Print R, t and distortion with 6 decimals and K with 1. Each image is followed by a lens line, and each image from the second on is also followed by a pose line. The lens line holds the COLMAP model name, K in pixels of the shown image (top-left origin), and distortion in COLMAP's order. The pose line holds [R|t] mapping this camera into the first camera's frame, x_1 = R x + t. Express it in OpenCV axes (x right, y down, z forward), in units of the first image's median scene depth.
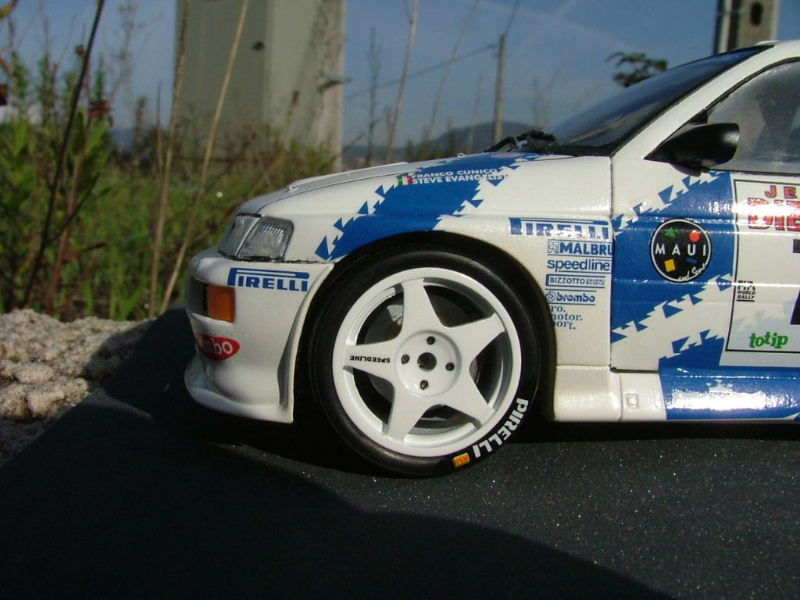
lens RADIAL K [[858.0, 0, 400.0], [0, 858.0, 300.0], [0, 0, 1]] dist [-0.123273, 0.014746]
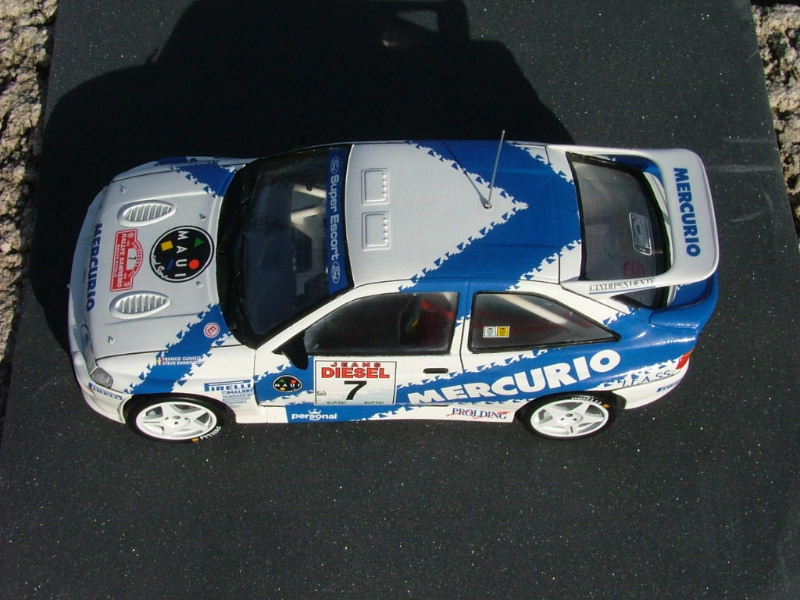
lens RADIAL K [[1431.1, 0, 400.0], [0, 1431.1, 300.0], [0, 0, 1]] dist [-0.033697, -0.124199]
pose [[0.995328, 0.073682, -0.062387, 0.851625], [0.004386, 0.611016, 0.791606, -3.188143], [0.096447, -0.788182, 0.607838, -1.079605]]
